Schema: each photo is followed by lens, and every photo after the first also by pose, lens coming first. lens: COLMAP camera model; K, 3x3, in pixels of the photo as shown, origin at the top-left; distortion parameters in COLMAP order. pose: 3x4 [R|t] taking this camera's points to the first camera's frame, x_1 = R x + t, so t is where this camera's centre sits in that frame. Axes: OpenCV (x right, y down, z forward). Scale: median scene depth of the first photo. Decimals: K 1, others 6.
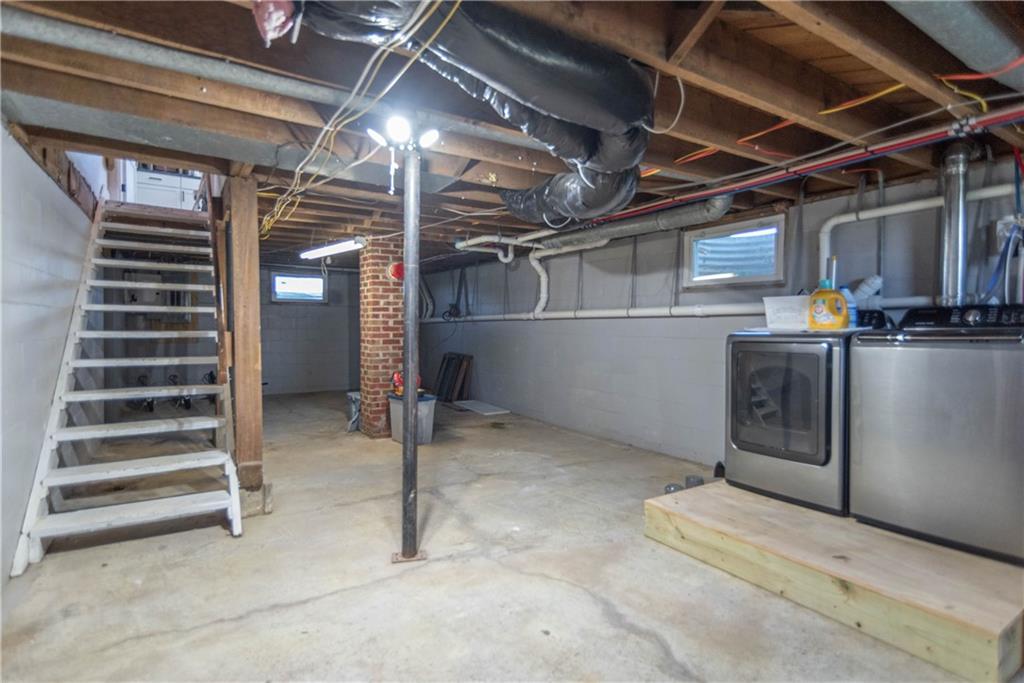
lens RADIAL K [[509.2, 0, 510.5], [0, 509.2, 342.3], [0, 0, 1]] dist [-0.005920, 0.000434]
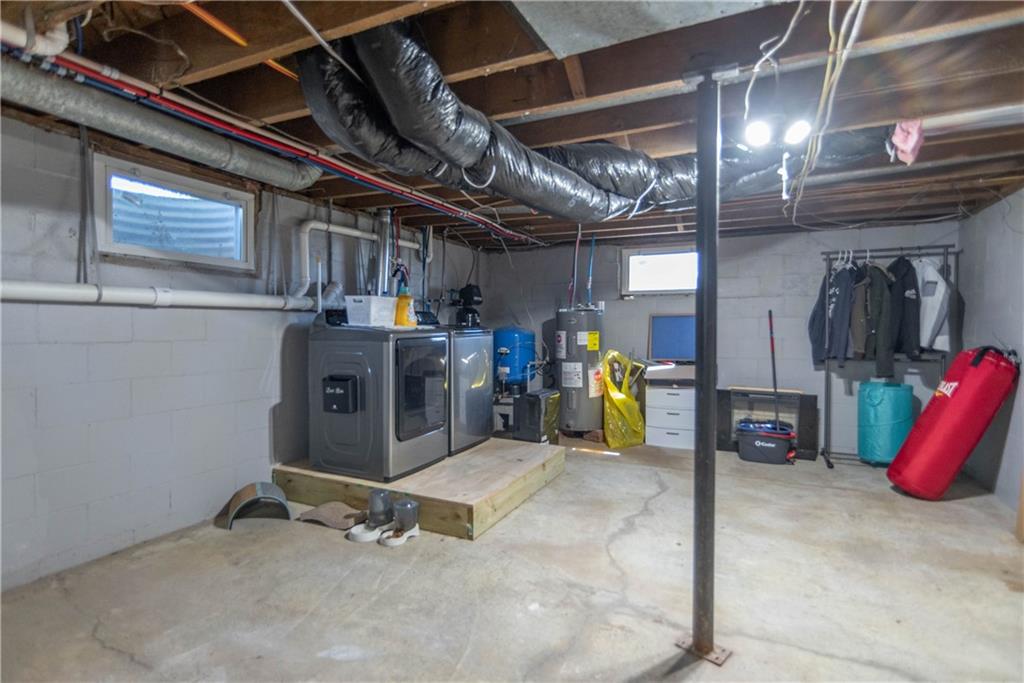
lens RADIAL K [[509.2, 0, 510.5], [0, 509.2, 342.3], [0, 0, 1]] dist [-0.005920, 0.000434]
pose [[-0.520999, -0.030215, 0.853022, -0.612033], [0.020439, 0.998645, 0.047856, -0.042607], [-0.853312, 0.042368, -0.519676, 1.485473]]
